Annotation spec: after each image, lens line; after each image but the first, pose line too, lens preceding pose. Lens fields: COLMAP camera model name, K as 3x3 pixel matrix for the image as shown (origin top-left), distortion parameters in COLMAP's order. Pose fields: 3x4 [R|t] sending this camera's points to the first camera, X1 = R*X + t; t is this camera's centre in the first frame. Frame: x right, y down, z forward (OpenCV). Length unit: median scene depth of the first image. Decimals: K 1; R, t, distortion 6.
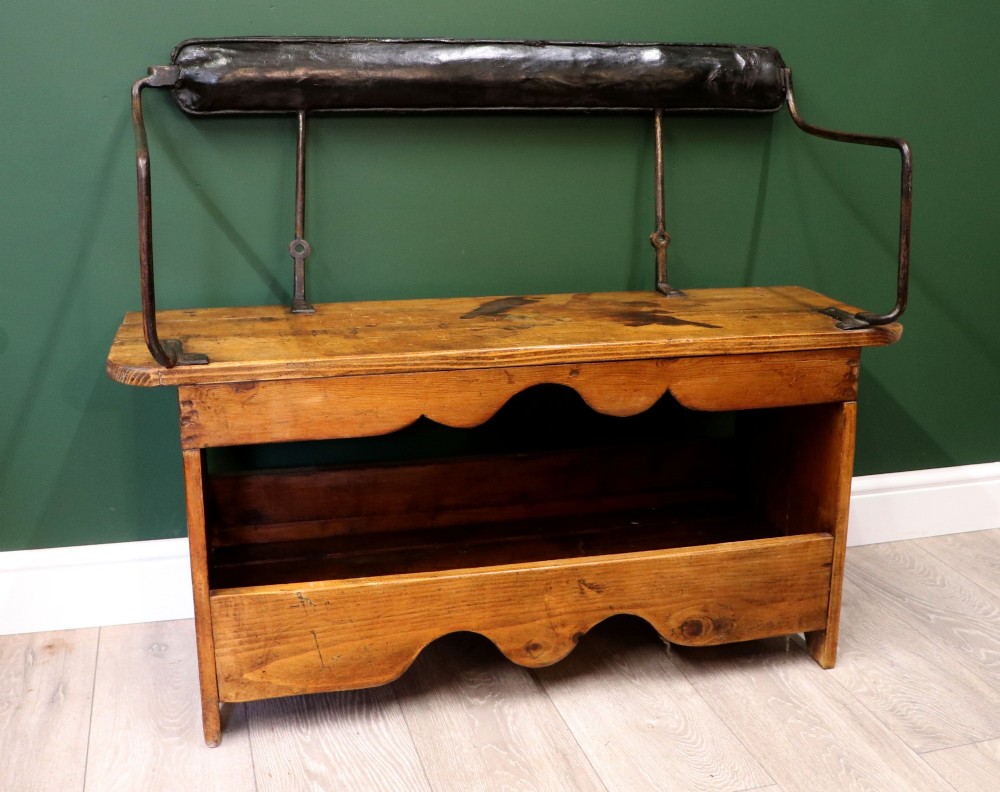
lens RADIAL K [[1235.7, 0, 554.3], [0, 1235.7, 385.3], [0, 0, 1]] dist [-0.154747, 0.000000]
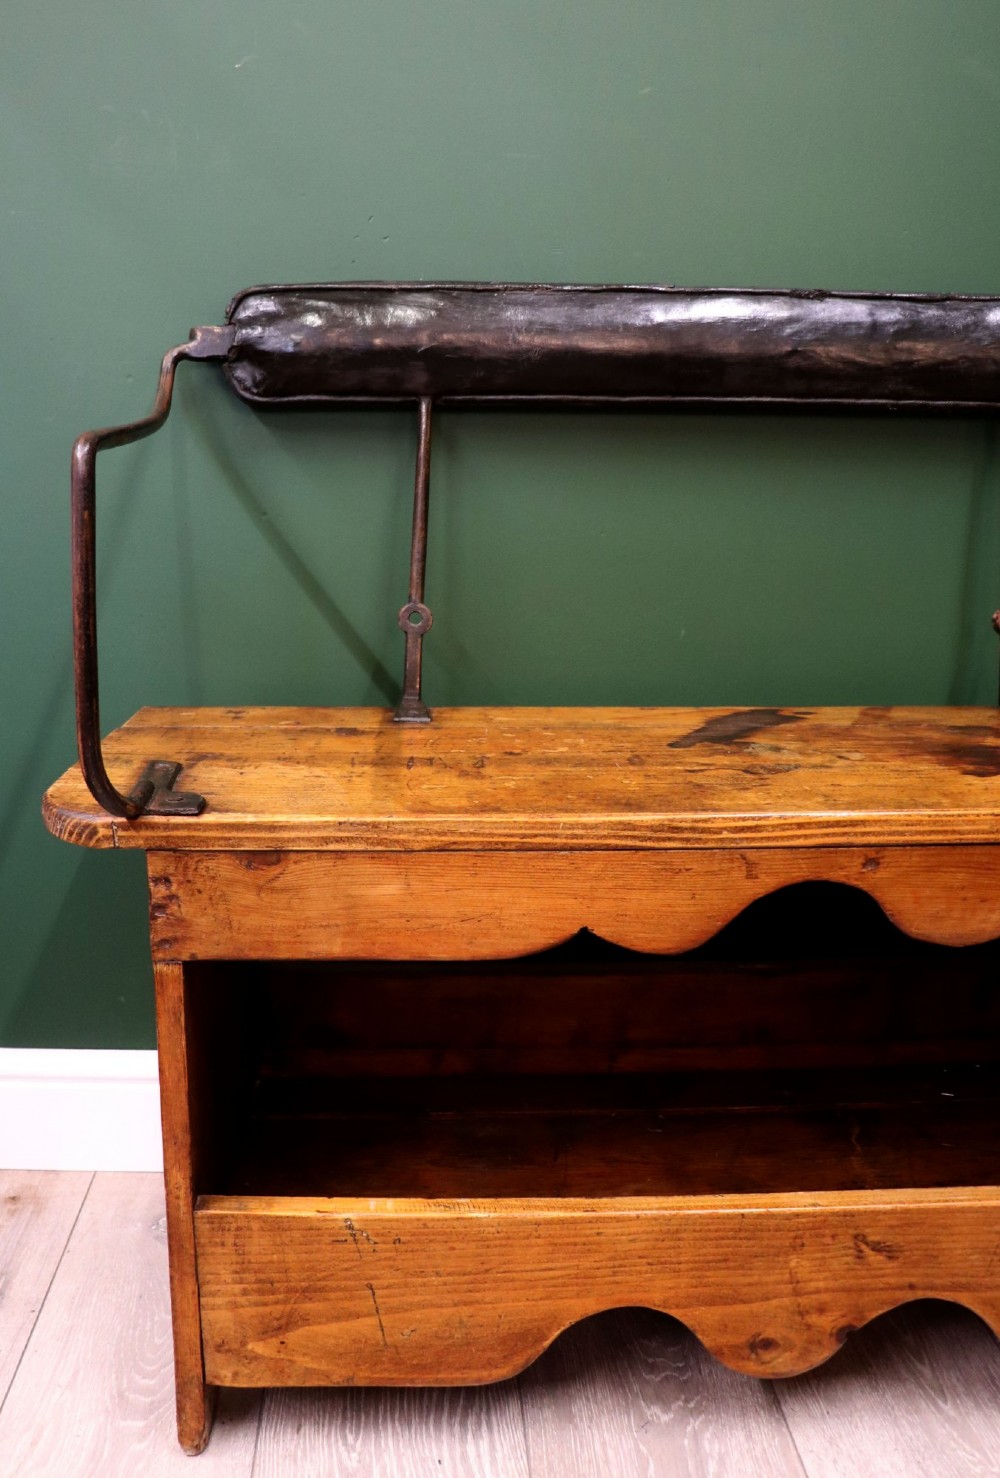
lens RADIAL K [[1345.6, 0, 437.4], [0, 1345.6, 659.2], [0, 0, 1]] dist [-0.132524, 0.000000]
pose [[0.963761, 0.033738, -0.264626, -0.015589], [-0.056244, 0.995370, -0.077939, -0.040880], [0.260772, 0.089998, 0.961196, 0.373488]]
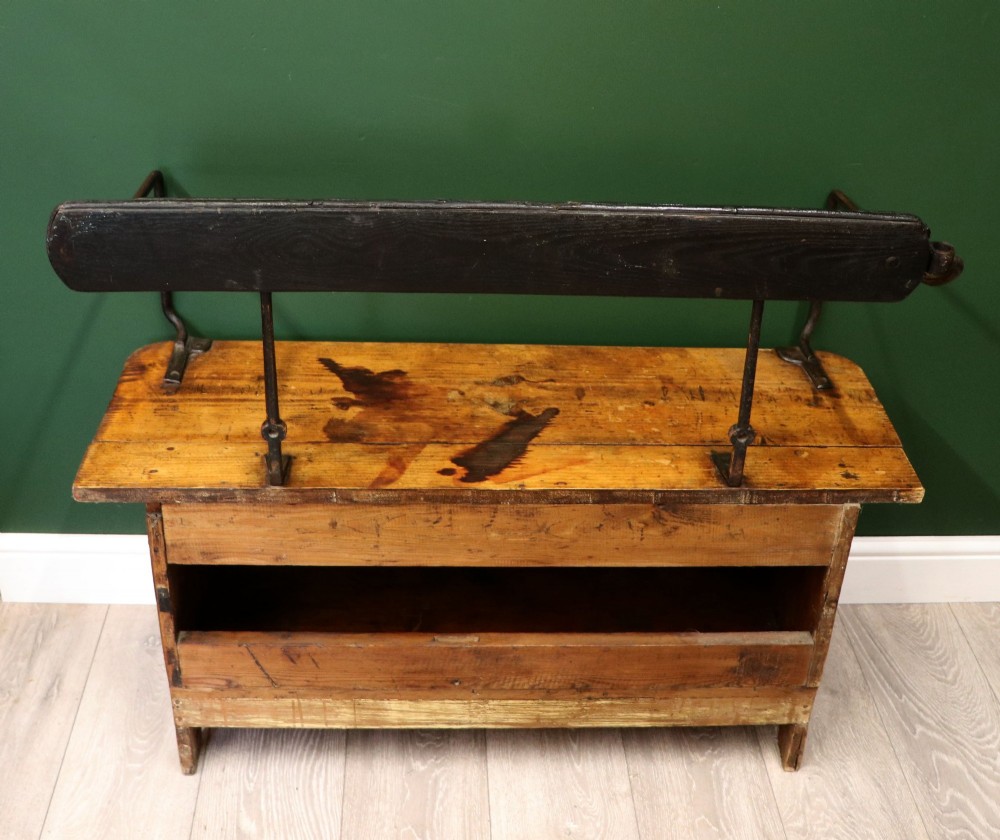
lens RADIAL K [[1296.2, 0, 507.1], [0, 1296.2, 421.9], [0, 0, 1]] dist [-0.165340, 0.000000]
pose [[-0.971779, -0.167763, 0.165836, -0.214353], [0.001300, 0.699191, 0.714934, -0.805976], [-0.235891, 0.694973, -0.679240, 1.766206]]
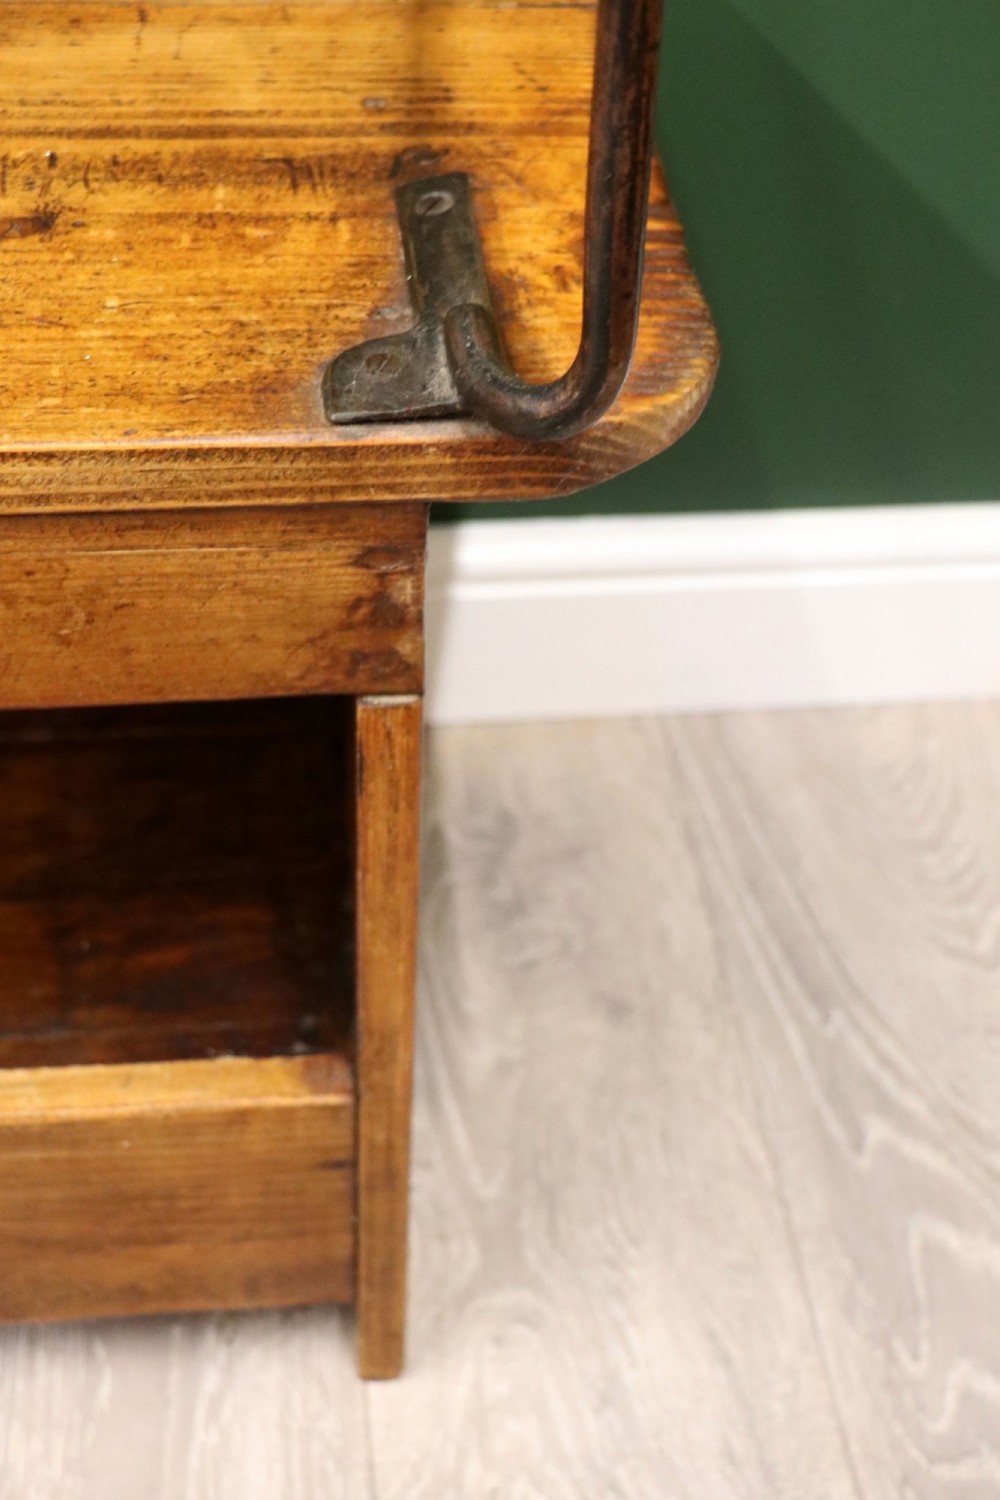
lens RADIAL K [[2073.4, 0, 506.8], [0, 2073.4, 753.6], [0, 0, 1]] dist [-0.050101, 0.000000]
pose [[0.983472, 0.148492, -0.103605, 0.310684], [-0.077997, 0.863834, 0.497702, -0.170116], [0.163402, -0.481394, 0.861138, 0.694533]]
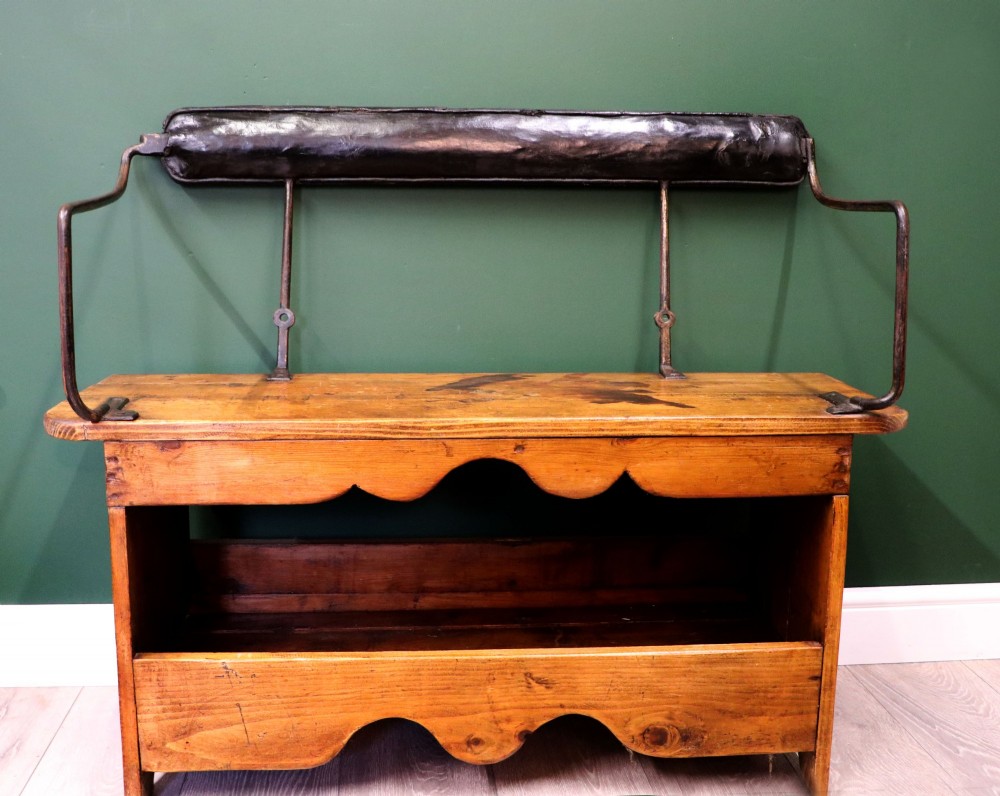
lens RADIAL K [[1184.0, 0, 494.4], [0, 1184.0, 400.8], [0, 0, 1]] dist [-0.093321, 0.000000]
pose [[0.978991, 0.030912, -0.201547, 0.168615], [-0.046326, 0.996313, -0.072216, 0.018738], [0.198571, 0.080036, 0.976813, 0.109280]]
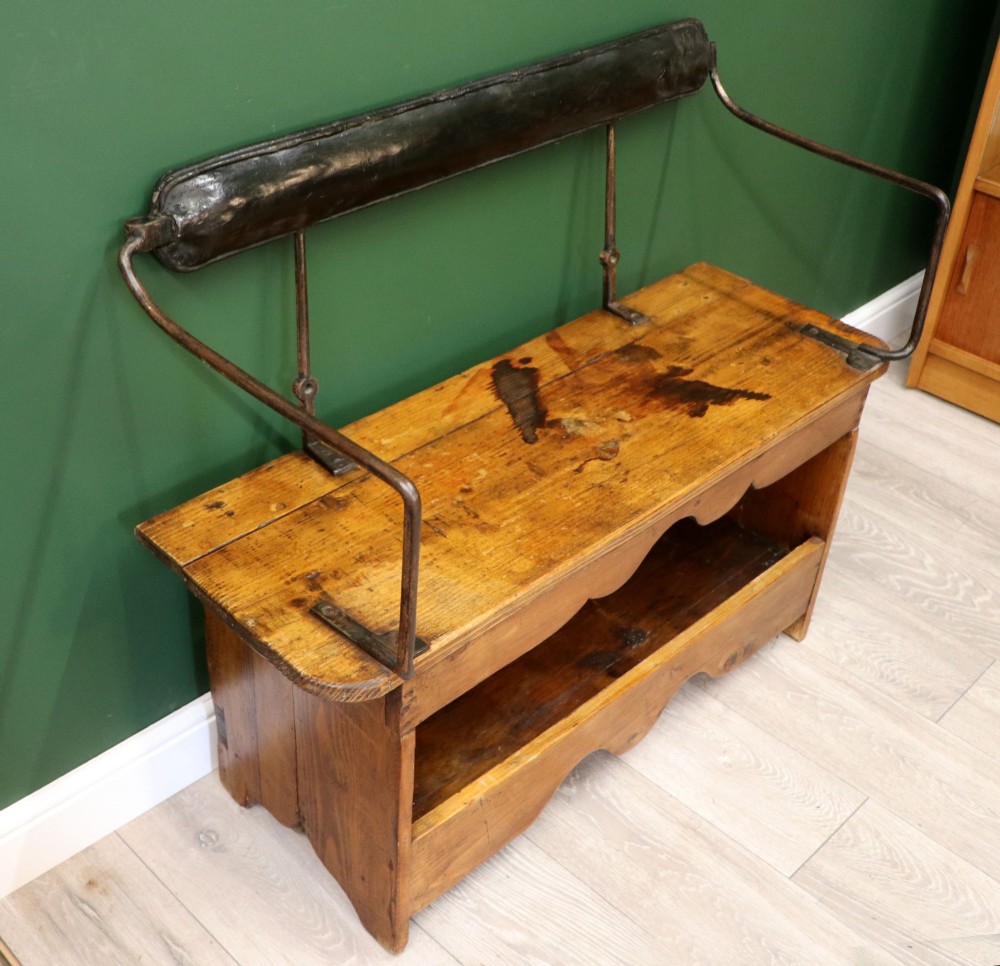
lens RADIAL K [[1280.4, 0, 379.4], [0, 1280.4, 488.1], [0, 0, 1]] dist [-0.173528, 0.000000]
pose [[0.905124, -0.254626, 0.340465, -0.512579], [0.111521, 0.914969, 0.387808, -0.408170], [-0.410261, -0.313045, 0.856556, 0.246868]]
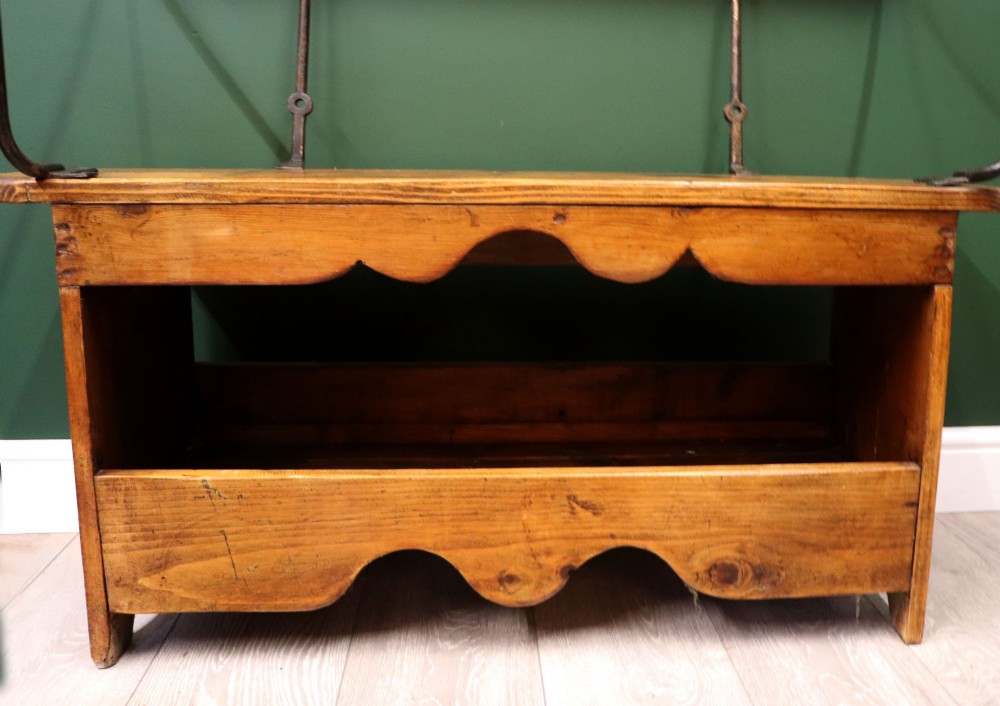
lens RADIAL K [[1090.6, 0, 619.6], [0, 1090.6, 360.5], [0, 0, 1]] dist [-0.113033, 0.000000]
pose [[0.986043, 0.039288, -0.161787, 0.157954], [-0.047538, 0.997742, -0.047440, 0.103613], [0.159558, 0.054469, 0.985685, 0.322033]]
